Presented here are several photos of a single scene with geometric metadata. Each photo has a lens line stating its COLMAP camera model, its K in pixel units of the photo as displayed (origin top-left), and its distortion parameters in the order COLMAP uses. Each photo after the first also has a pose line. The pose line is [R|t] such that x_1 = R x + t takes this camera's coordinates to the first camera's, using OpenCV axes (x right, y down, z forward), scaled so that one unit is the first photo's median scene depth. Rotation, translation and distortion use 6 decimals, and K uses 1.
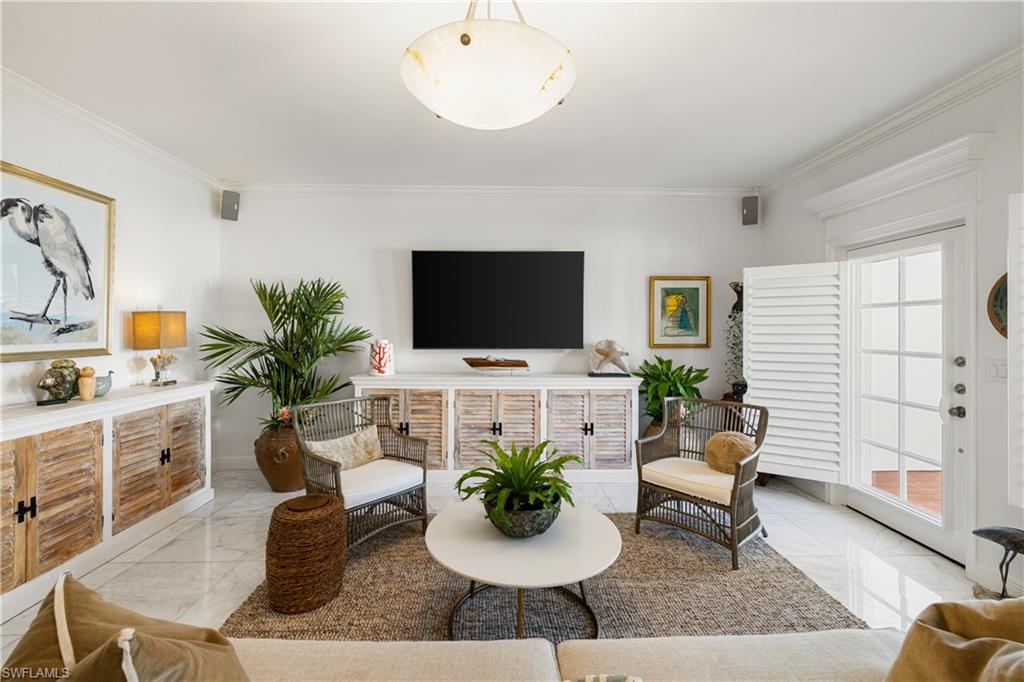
lens RADIAL K [[433.8, 0, 513.2], [0, 433.8, 327.2], [0, 0, 1]] dist [0.001265, -0.000162]
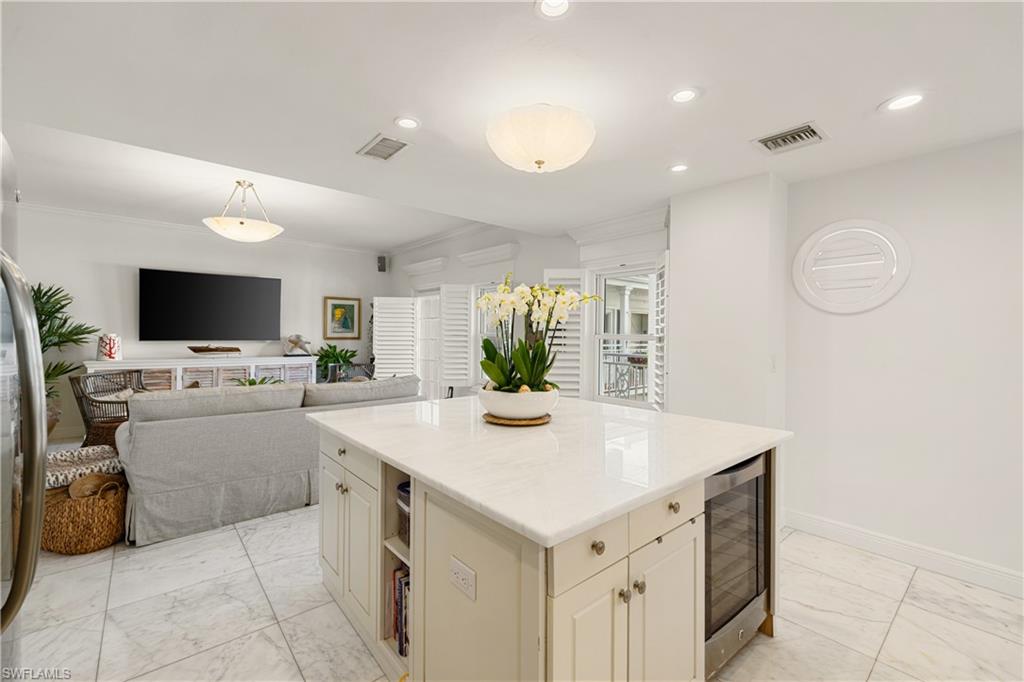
lens RADIAL K [[433.8, 0, 510.7], [0, 433.8, 333.5], [0, 0, 1]] dist [0.001265, -0.000162]
pose [[0.777804, 0.004562, 0.628490, -0.193422], [-0.011359, 0.999912, 0.006799, 0.005674], [-0.628404, -0.012427, 0.777788, -0.822722]]
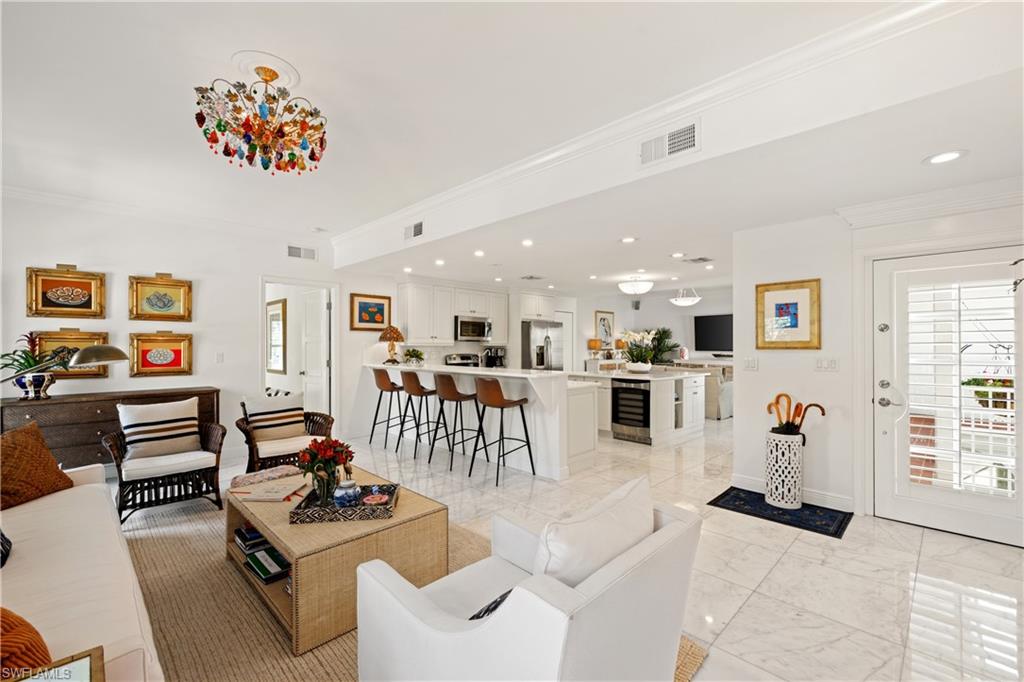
lens RADIAL K [[433.8, 0, 503.6], [0, 433.8, 344.0], [0, 0, 1]] dist [0.001265, -0.000162]
pose [[0.677083, -0.005723, -0.735885, 1.081002], [0.006021, 0.999979, -0.002237, 0.005460], [0.735882, -0.002916, 0.677103, -1.978961]]
